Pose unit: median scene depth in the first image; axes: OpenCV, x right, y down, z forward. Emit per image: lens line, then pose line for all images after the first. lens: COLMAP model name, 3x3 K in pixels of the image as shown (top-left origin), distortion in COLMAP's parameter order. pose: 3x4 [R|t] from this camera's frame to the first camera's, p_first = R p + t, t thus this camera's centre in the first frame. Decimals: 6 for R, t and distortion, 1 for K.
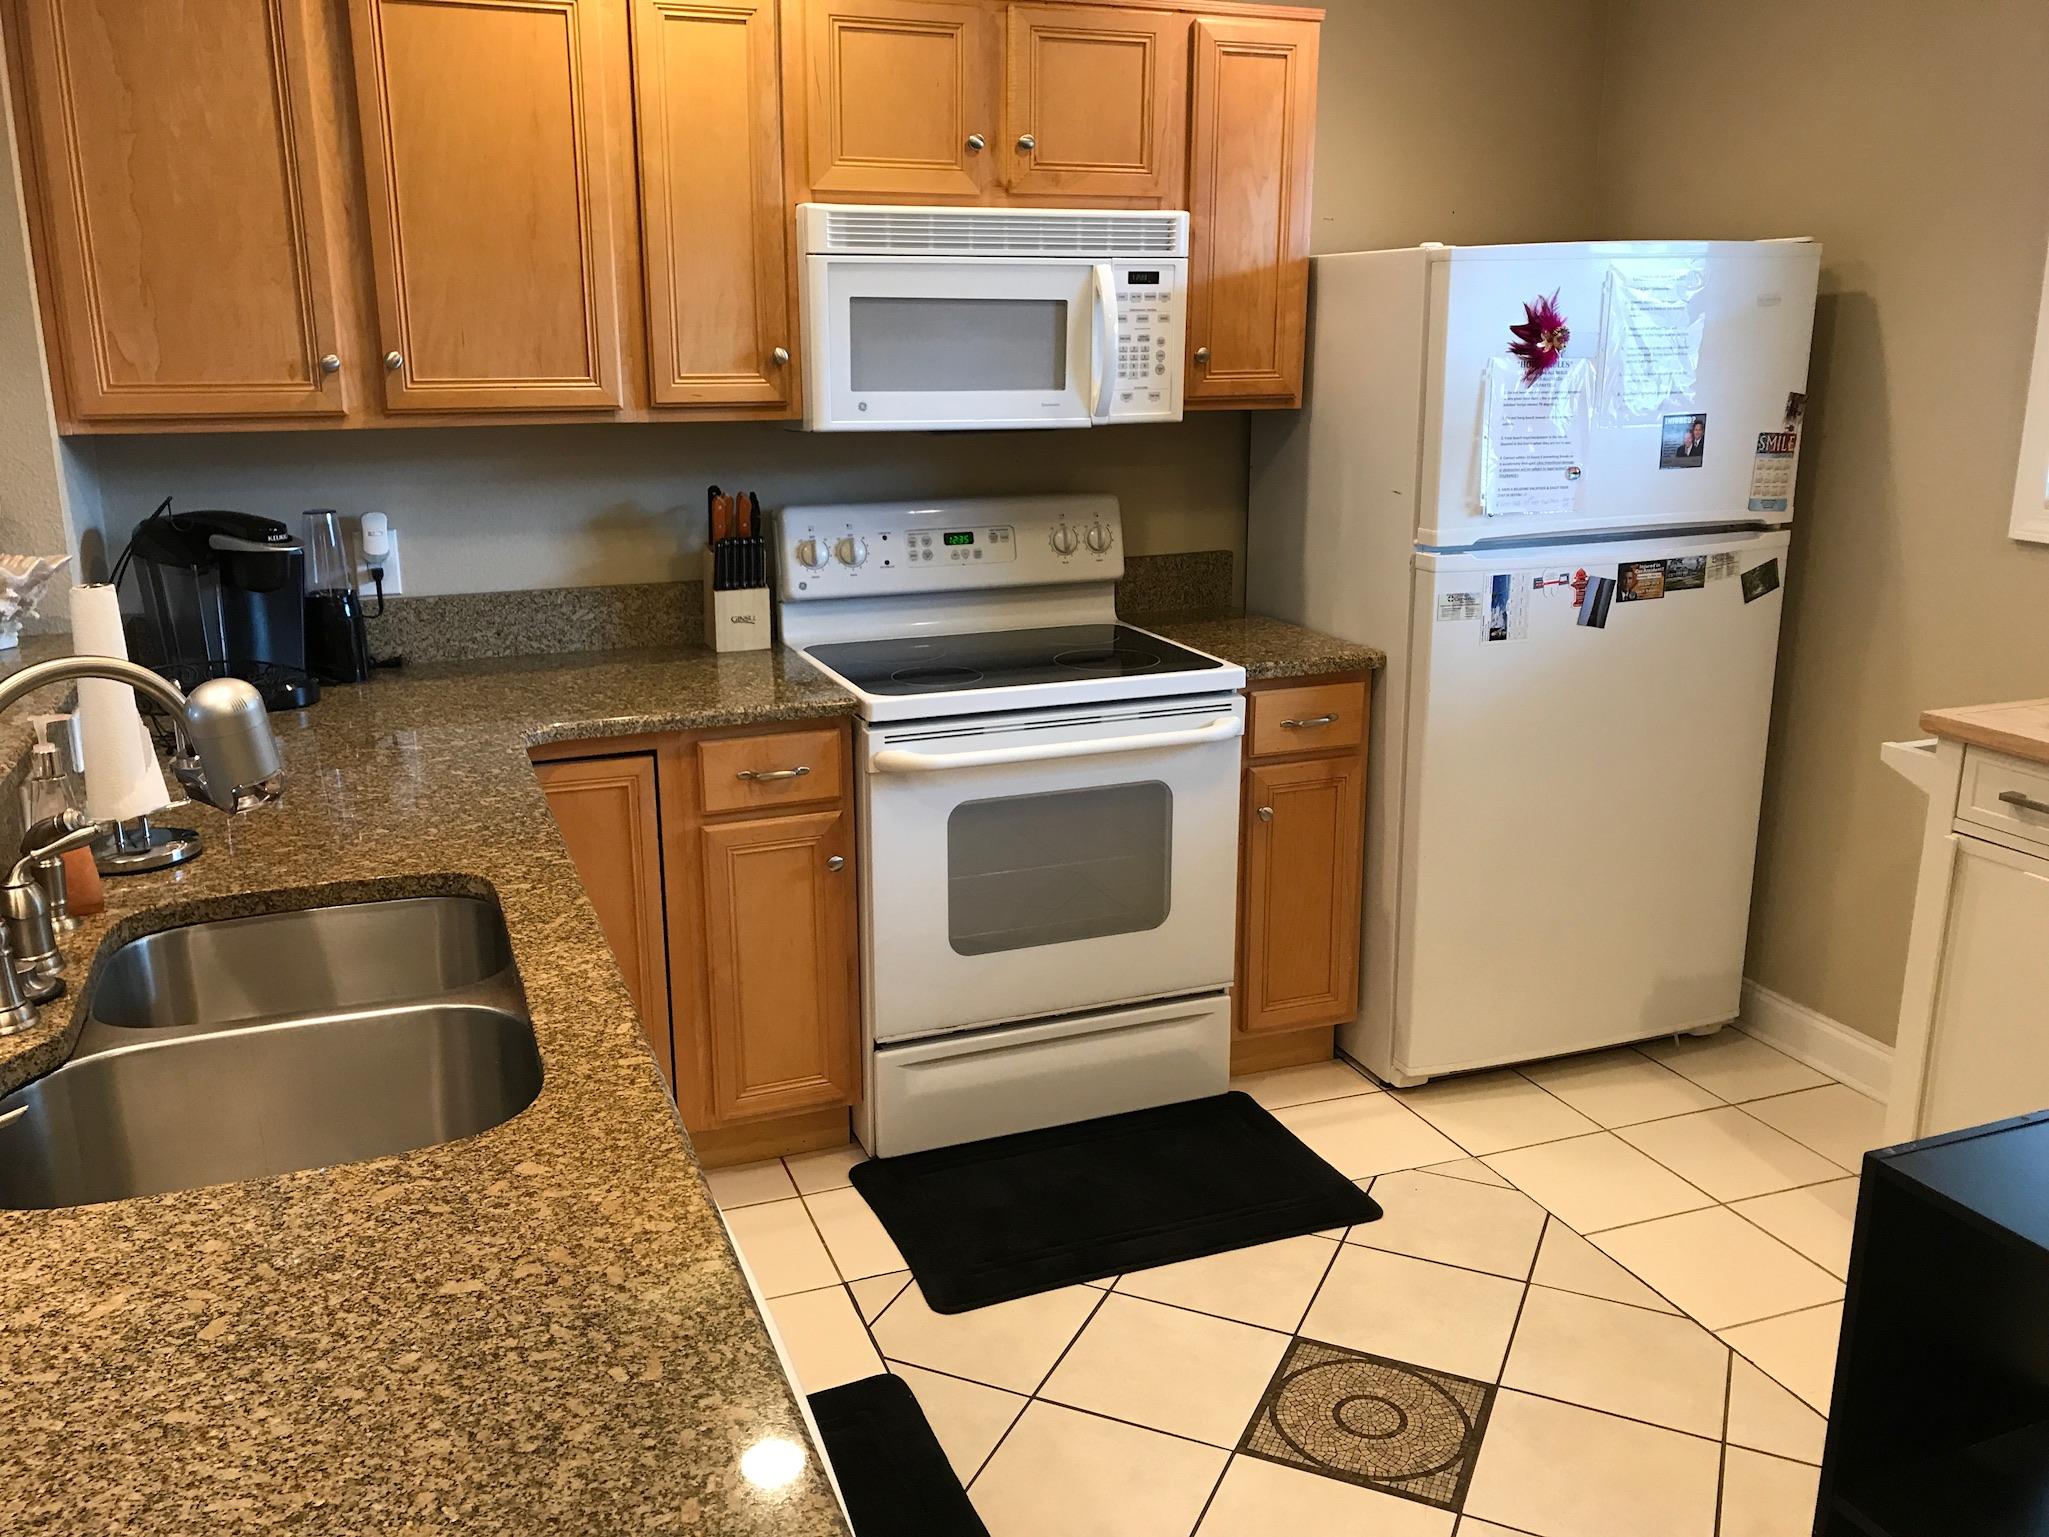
lens RADIAL K [[1691.0, 0, 985.9], [0, 1691.0, 768.5], [0, 0, 1]] dist [0.012062, 0.000907]
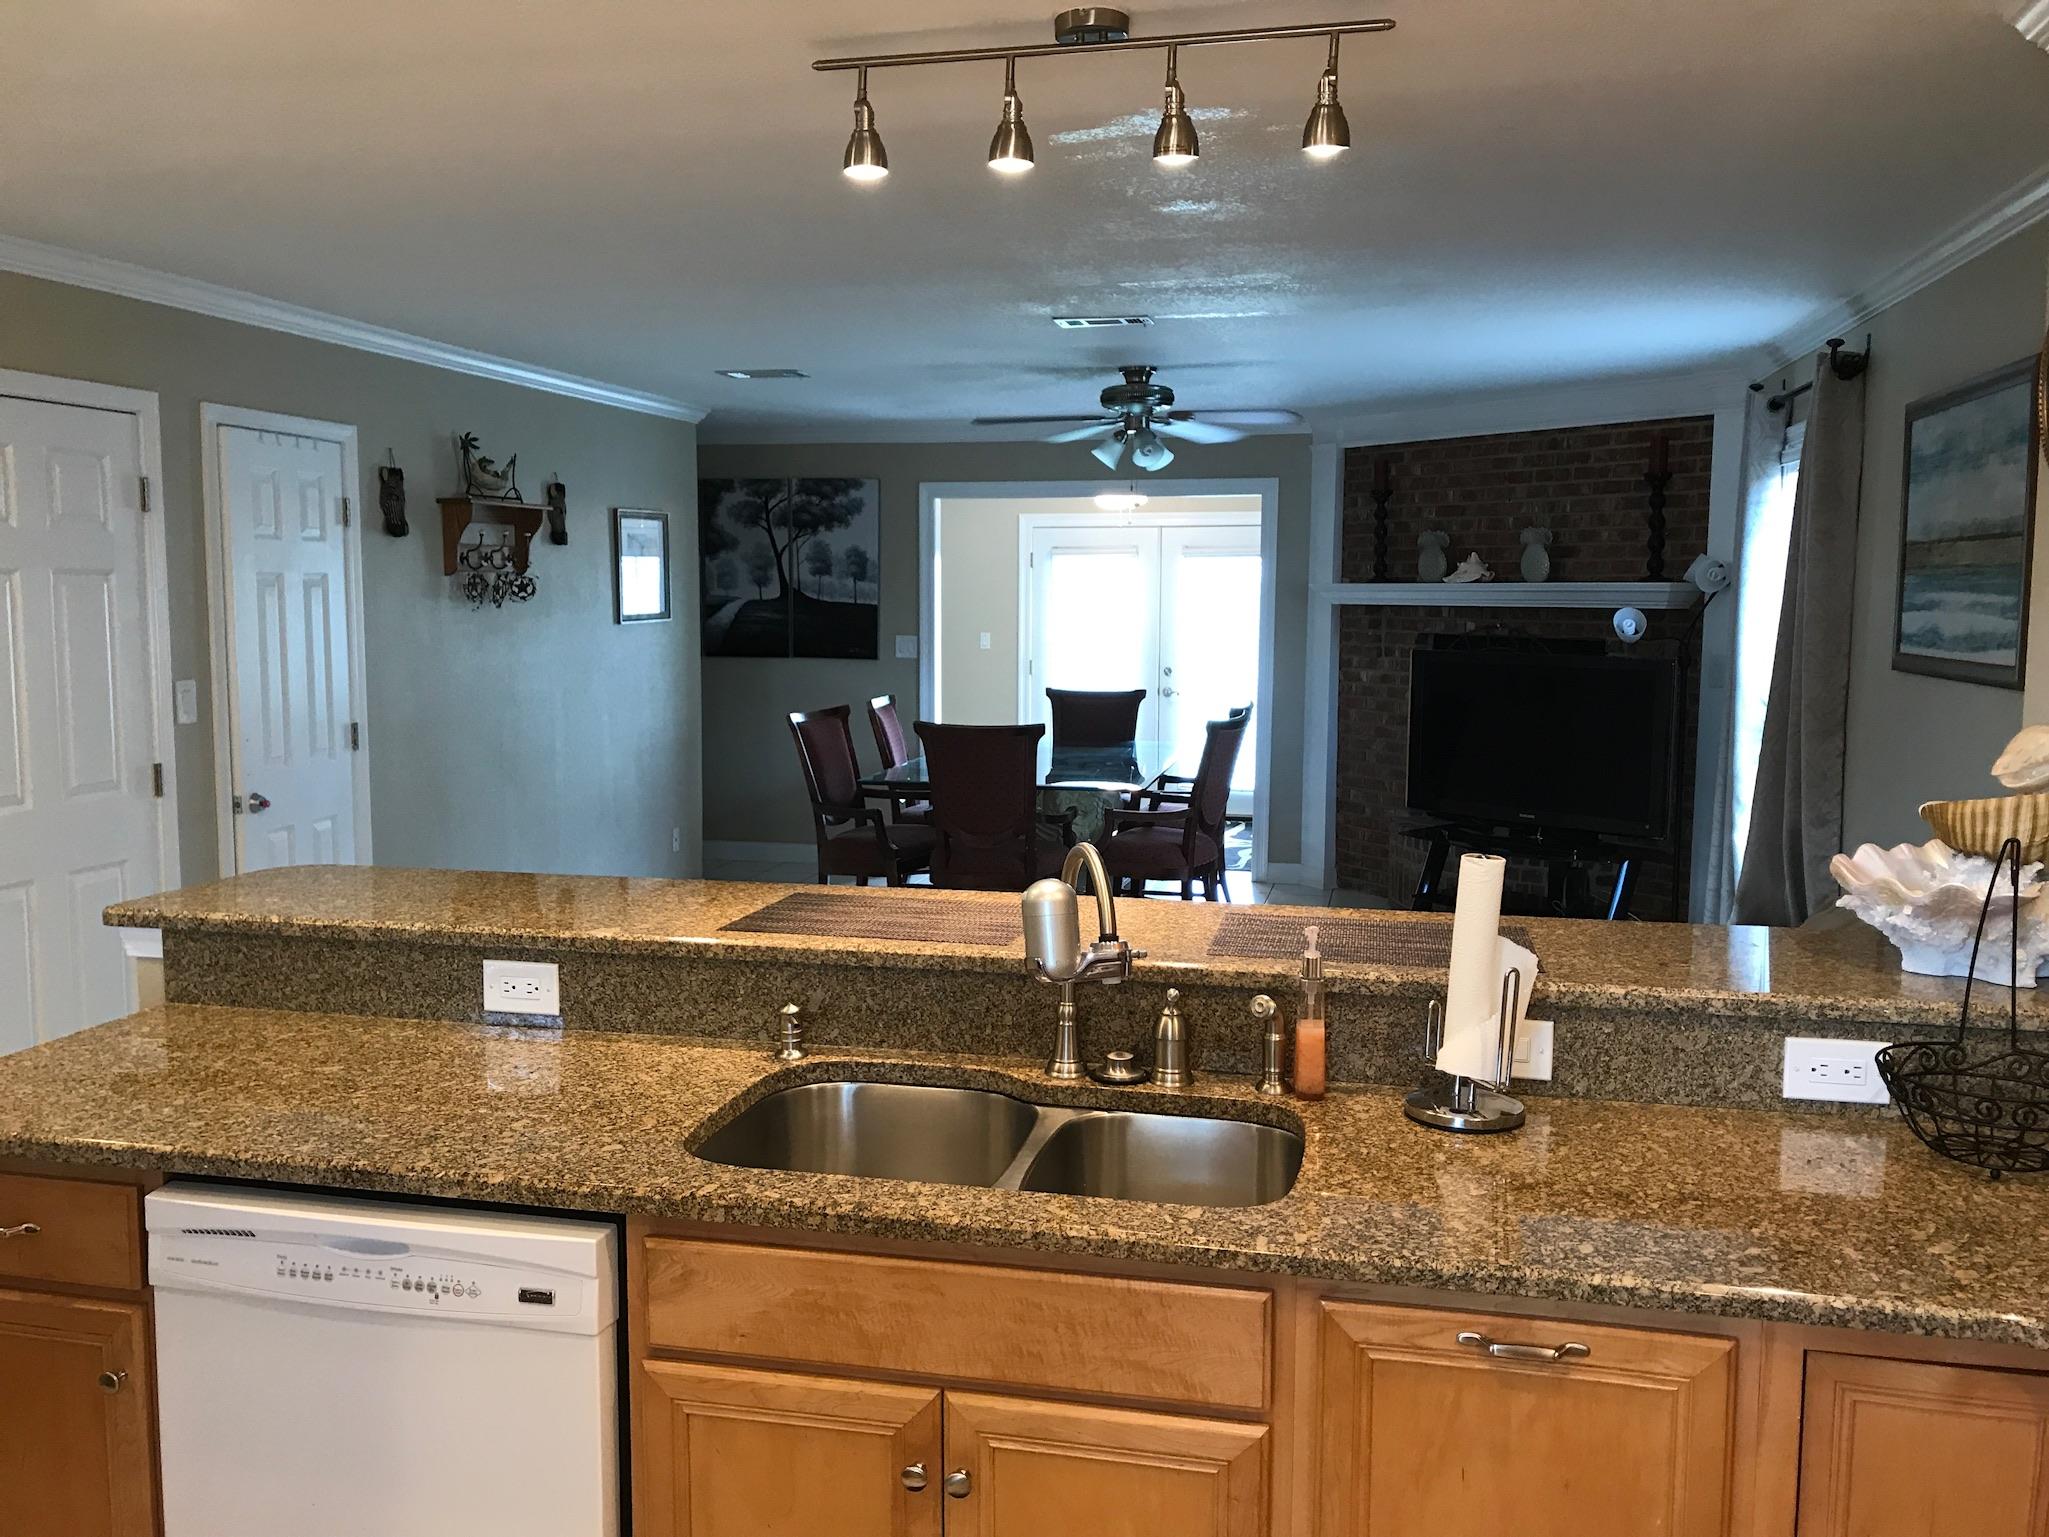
lens RADIAL K [[1688.3, 0, 1010.1], [0, 1688.3, 751.0], [0, 0, 1]] dist [0.055154, -0.115903]
pose [[-0.549372, 0.087617, -0.830971, 0.325127], [-0.209678, 0.948211, 0.238601, -0.228471], [0.808842, 0.305317, -0.502549, 0.805711]]
